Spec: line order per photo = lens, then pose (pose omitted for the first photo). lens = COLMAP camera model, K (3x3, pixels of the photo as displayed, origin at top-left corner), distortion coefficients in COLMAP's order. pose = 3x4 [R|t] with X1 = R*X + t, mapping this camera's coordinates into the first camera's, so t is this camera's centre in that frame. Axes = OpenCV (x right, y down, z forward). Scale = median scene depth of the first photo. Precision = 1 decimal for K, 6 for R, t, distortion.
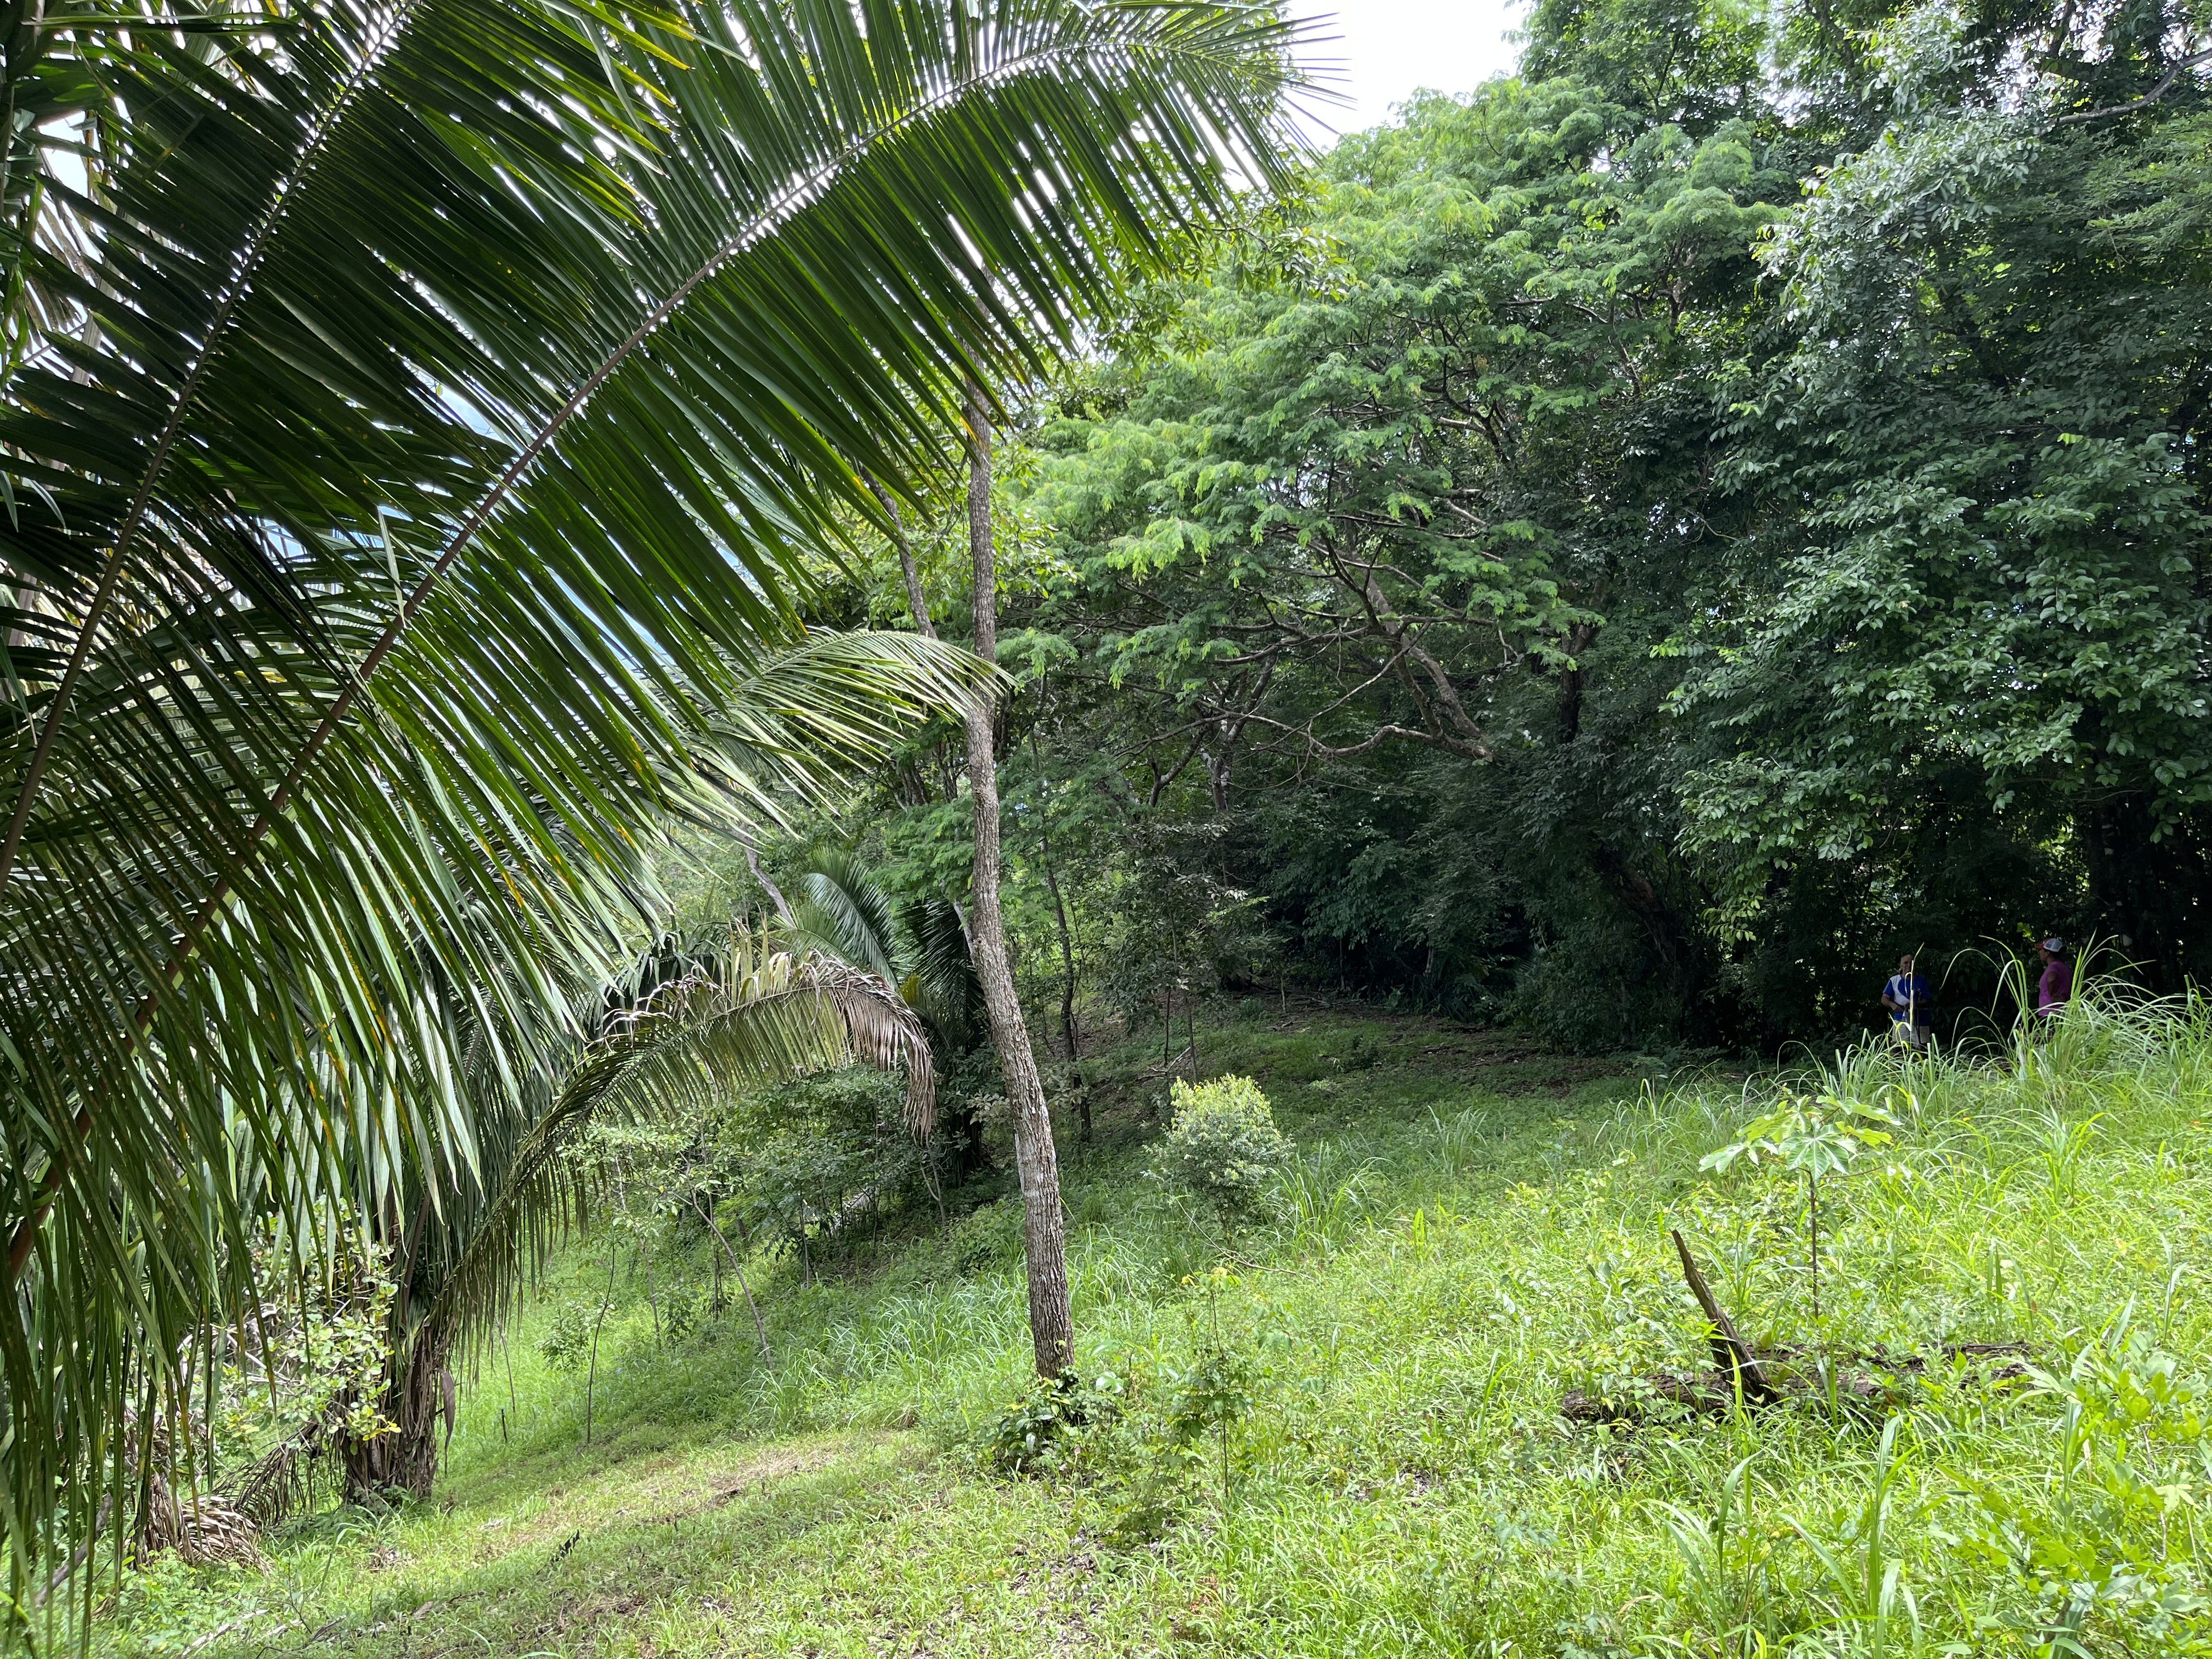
lens RADIAL K [[1667.0, 0, 1104.2], [0, 1667.0, 832.7], [0, 0, 1]] dist [0.053814, -0.082933]
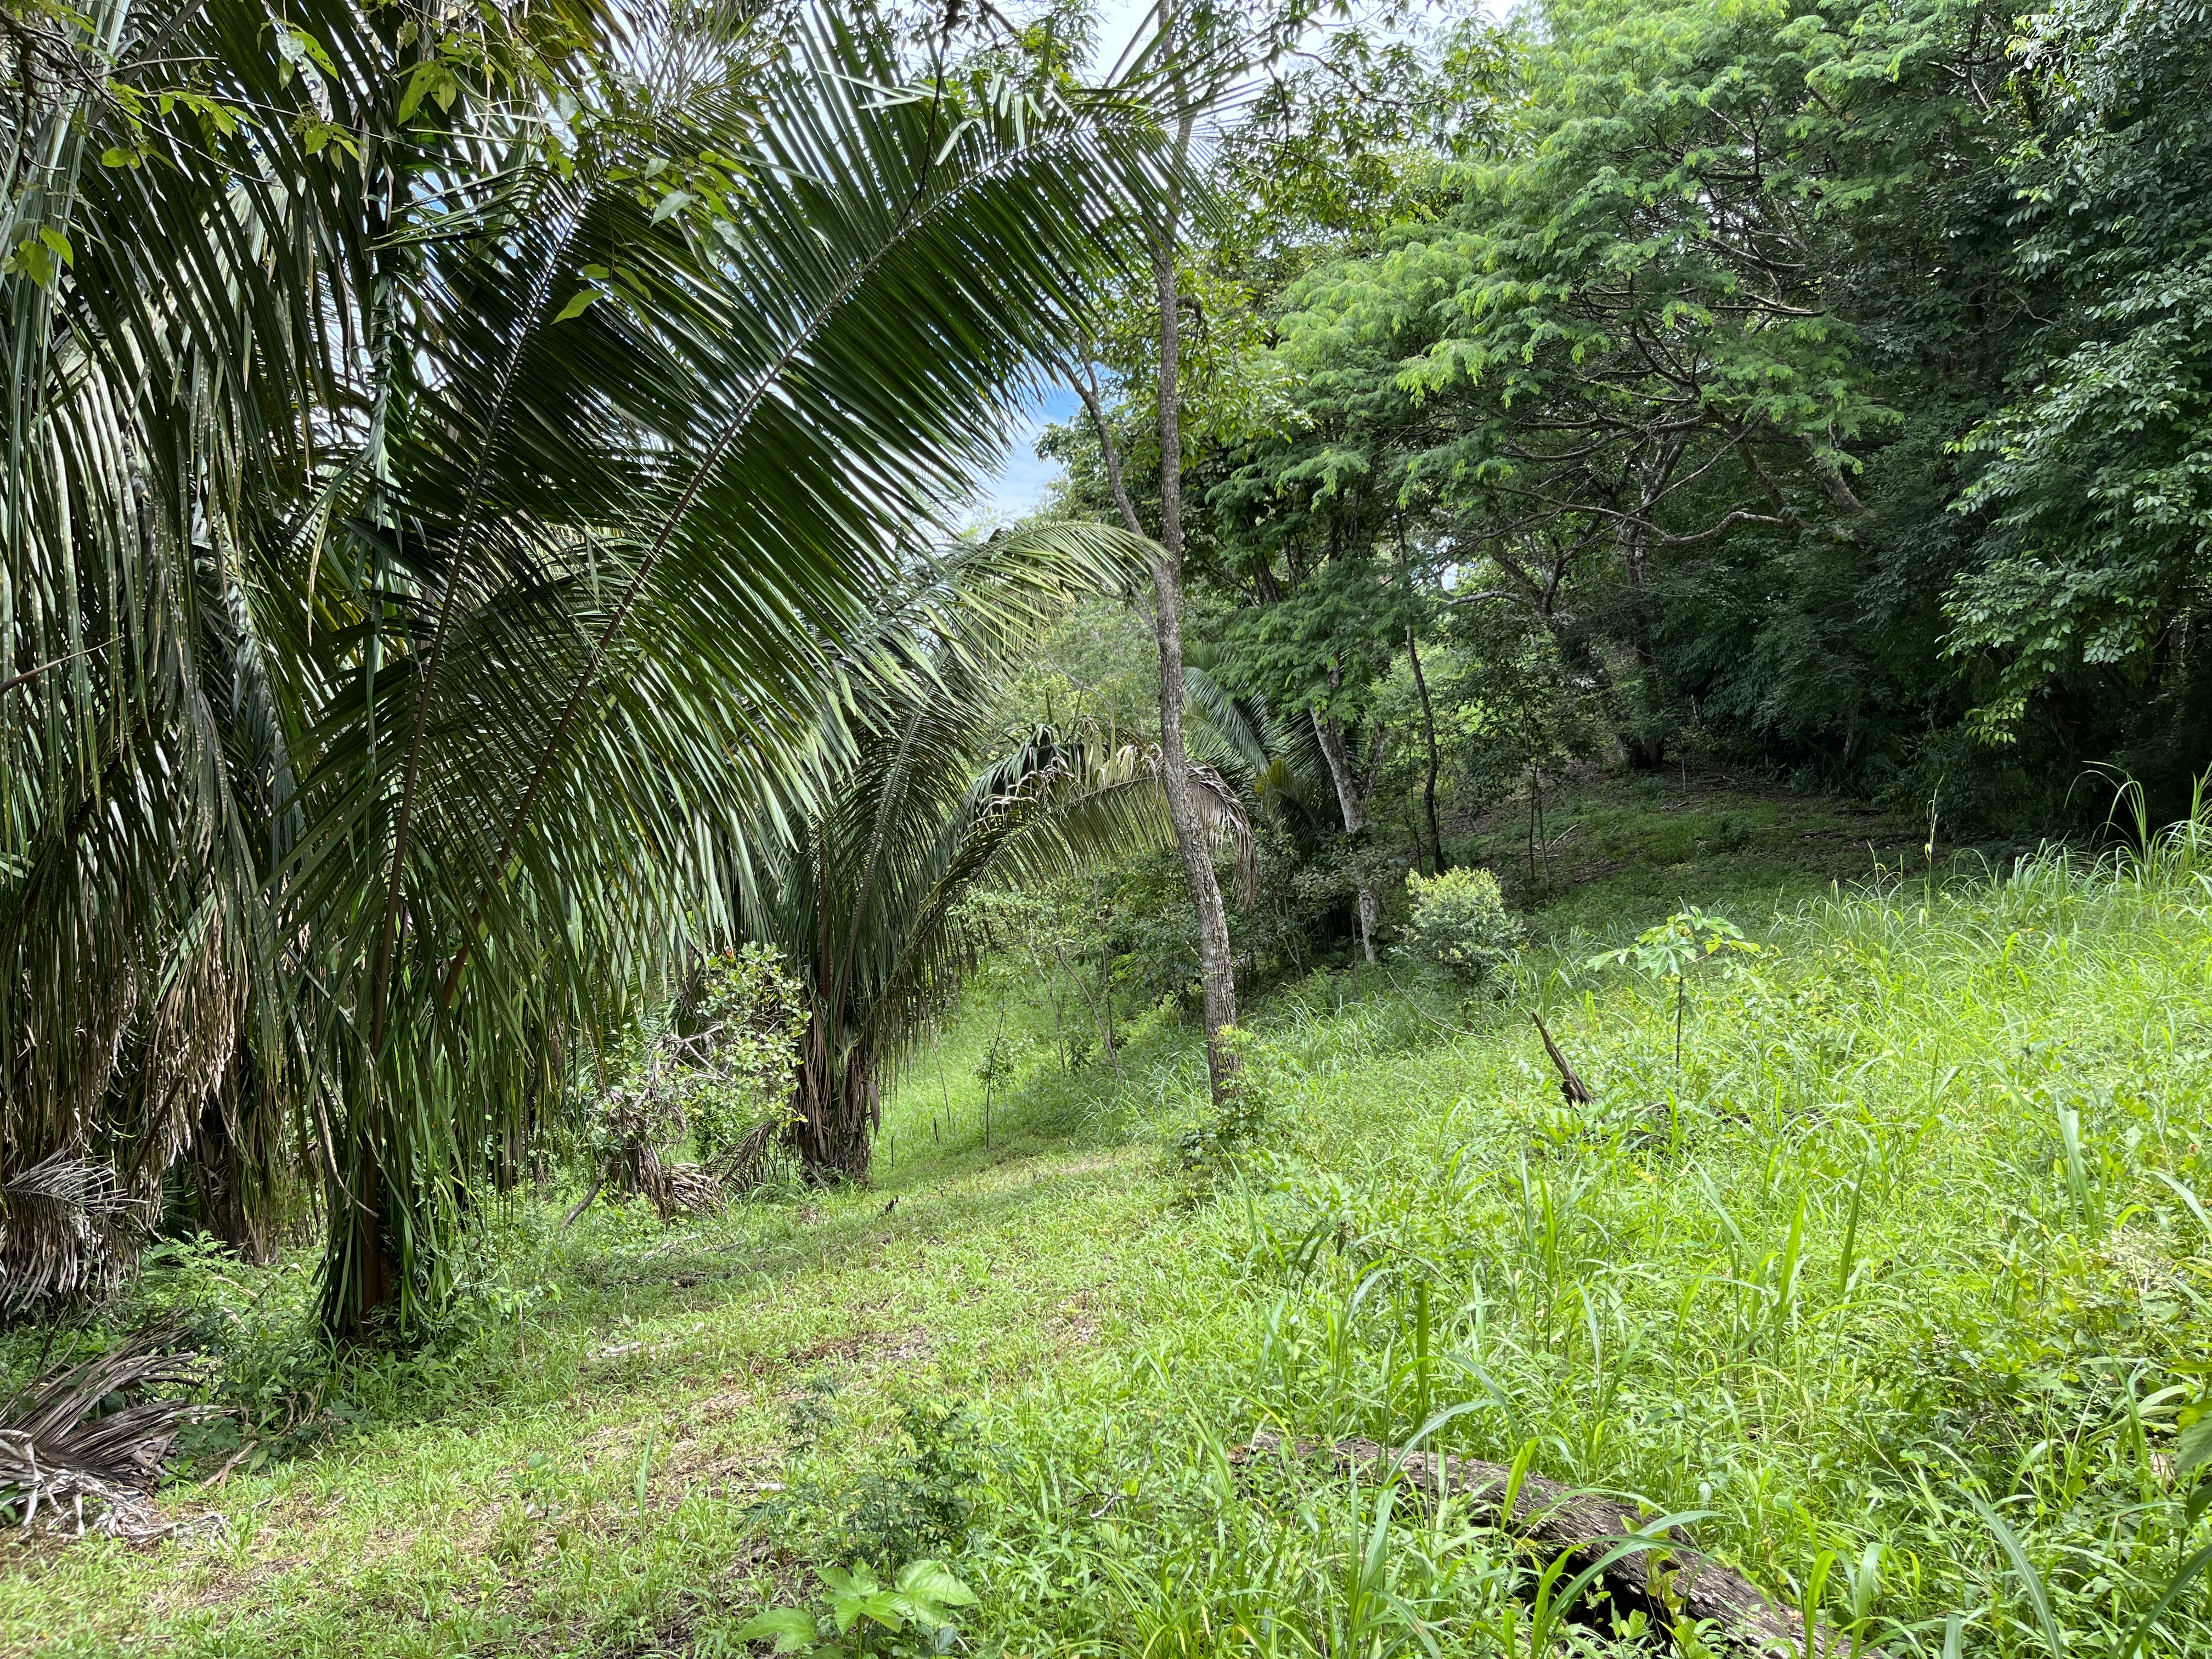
lens RADIAL K [[1686.0, 0, 1111.9], [0, 1686.0, 840.7], [0, 0, 1]] dist [0.057335, -0.071377]
pose [[0.960204, 0.017137, -0.278775, 0.141854], [0.023892, 0.989418, 0.143116, -0.034937], [0.278277, -0.144081, 0.949633, -0.125096]]
